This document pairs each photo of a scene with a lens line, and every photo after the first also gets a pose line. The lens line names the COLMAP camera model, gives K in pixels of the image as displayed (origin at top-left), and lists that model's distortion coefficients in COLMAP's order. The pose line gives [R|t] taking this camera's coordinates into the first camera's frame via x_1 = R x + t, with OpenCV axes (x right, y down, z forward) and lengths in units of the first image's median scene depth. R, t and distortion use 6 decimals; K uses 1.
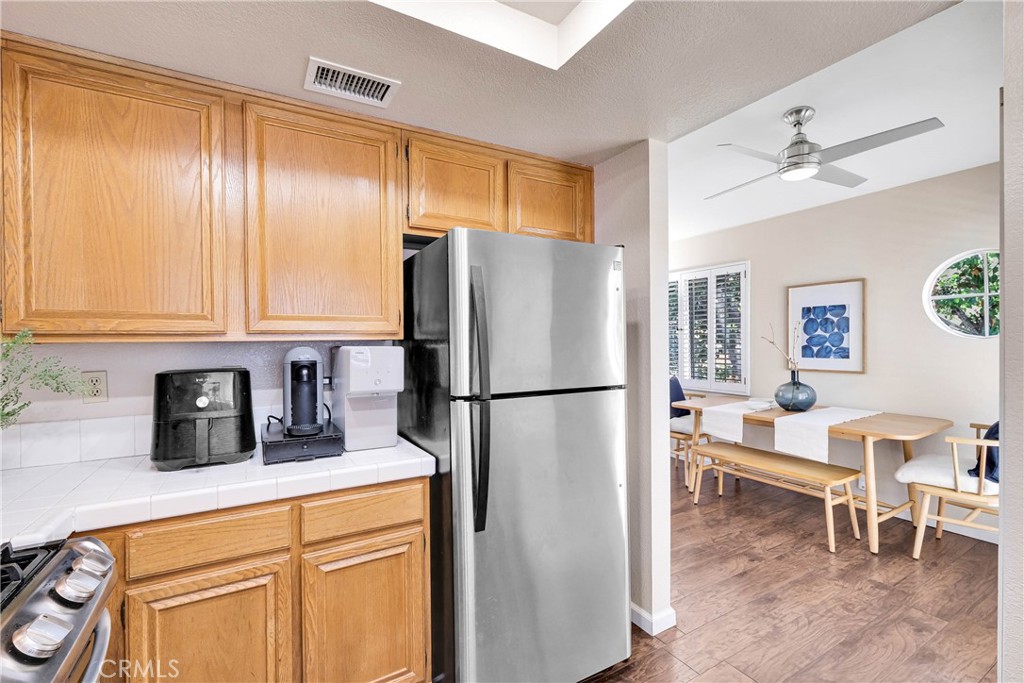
lens RADIAL K [[448.5, 0, 502.2], [0, 448.5, 345.4], [0, 0, 1]] dist [-0.000572, -0.000226]
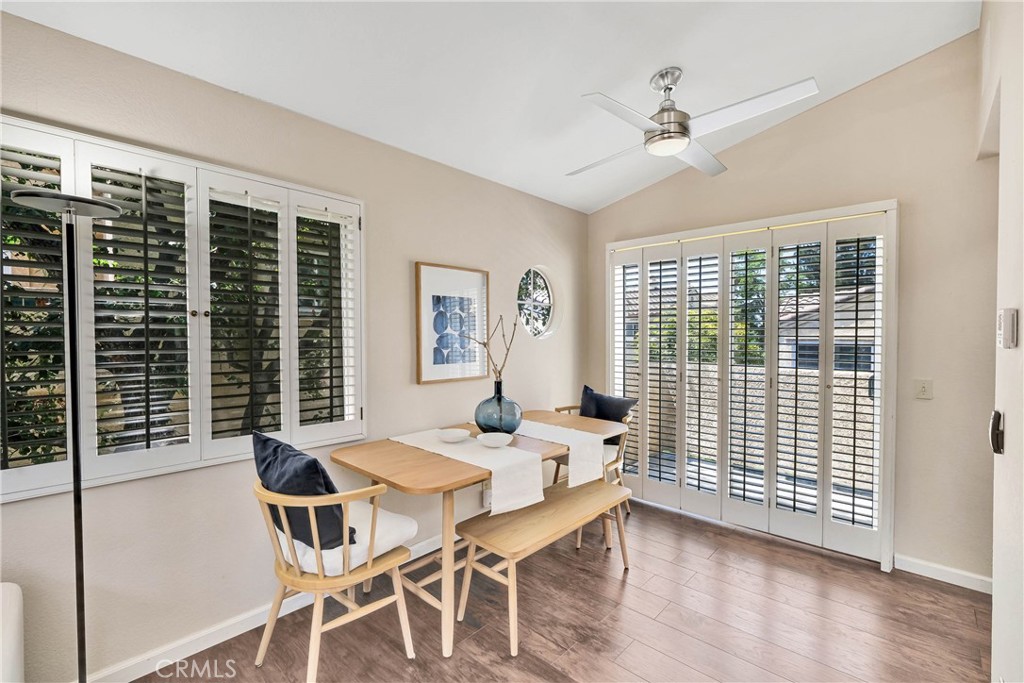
lens RADIAL K [[448.5, 0, 502.2], [0, 448.5, 345.4], [0, 0, 1]] dist [-0.000572, -0.000226]
pose [[-0.285567, -0.007751, 0.958327, -0.057295], [0.013903, 0.999829, 0.012229, -0.011561], [-0.958258, 0.016816, -0.285411, 1.135042]]
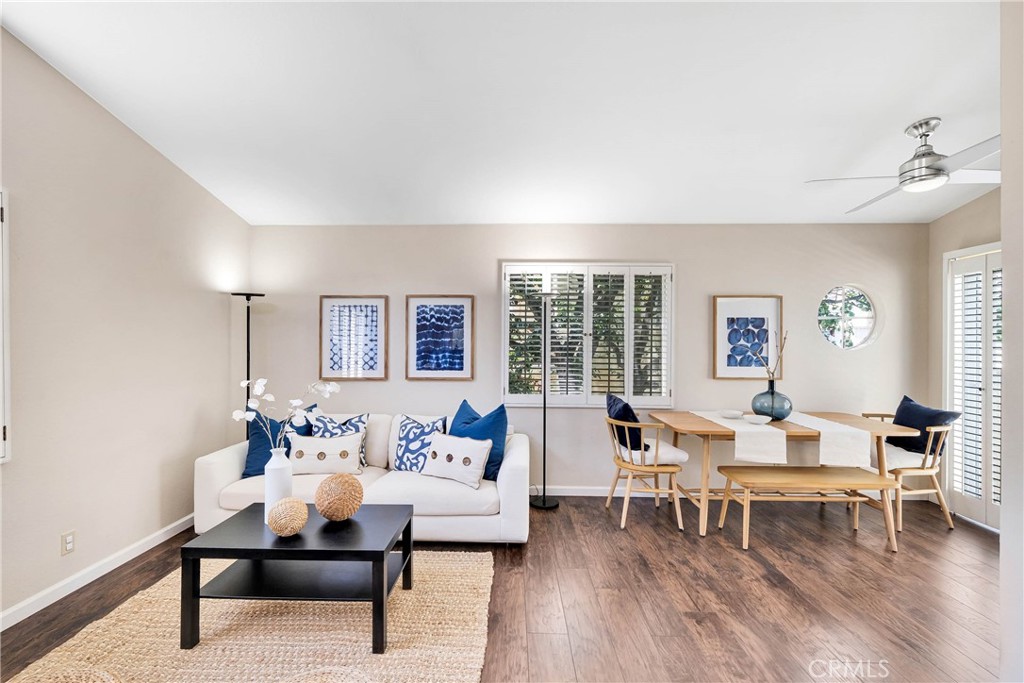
lens RADIAL K [[448.5, 0, 502.2], [0, 448.5, 345.4], [0, 0, 1]] dist [-0.000572, -0.000226]
pose [[0.515922, 0.010257, 0.856574, -0.494071], [-0.004513, 0.999947, -0.009256, -0.009414], [-0.856624, 0.000909, 0.515941, 0.940708]]
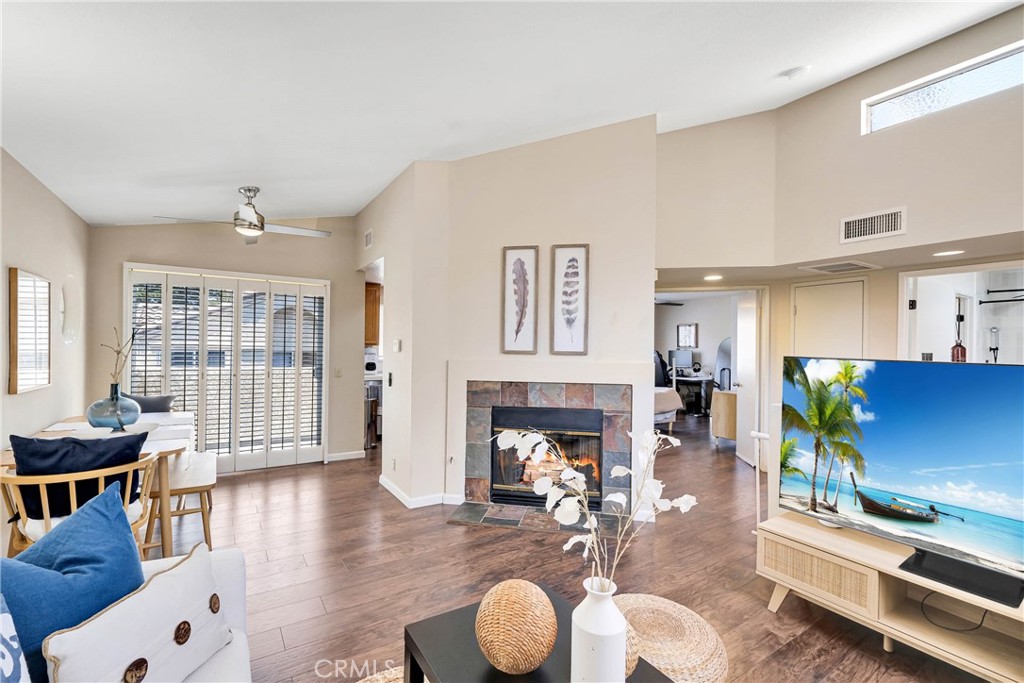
lens RADIAL K [[448.5, 0, 502.2], [0, 448.5, 345.4], [0, 0, 1]] dist [-0.000572, -0.000226]
pose [[-0.998510, -0.005346, -0.054310, -0.054261], [-0.005256, 0.999985, -0.001788, -0.016015], [0.054319, -0.001500, -0.998522, 1.809967]]
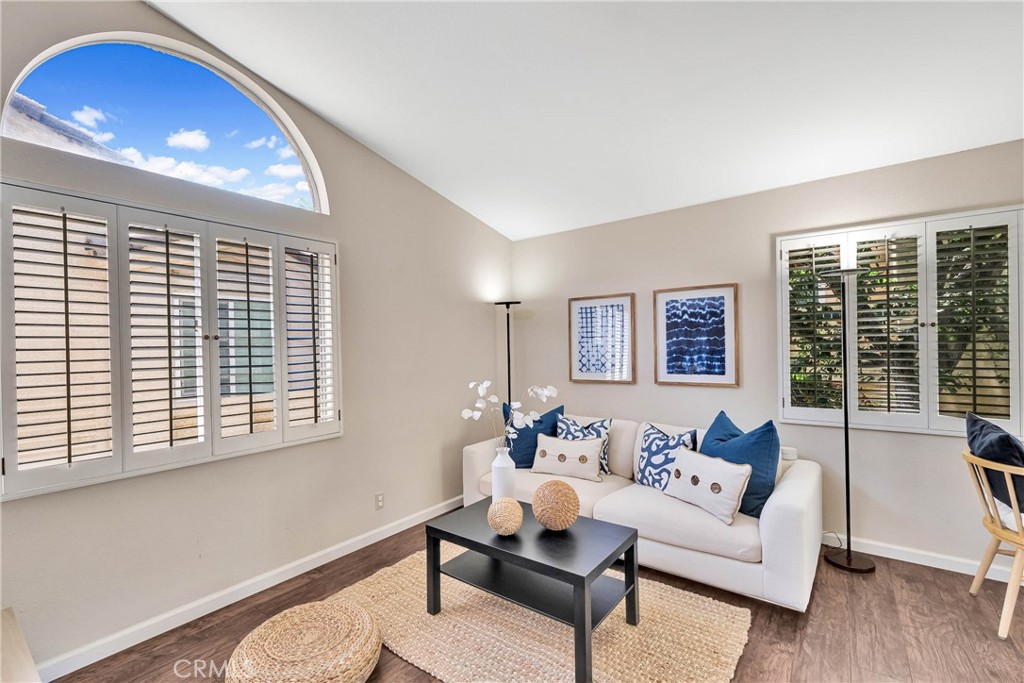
lens RADIAL K [[448.5, 0, 502.2], [0, 448.5, 345.4], [0, 0, 1]] dist [-0.000572, -0.000226]
pose [[0.919856, -0.005615, 0.392216, -0.377761], [0.011092, 0.999870, -0.011698, -0.012153], [-0.392100, 0.015110, 0.919799, 0.927490]]
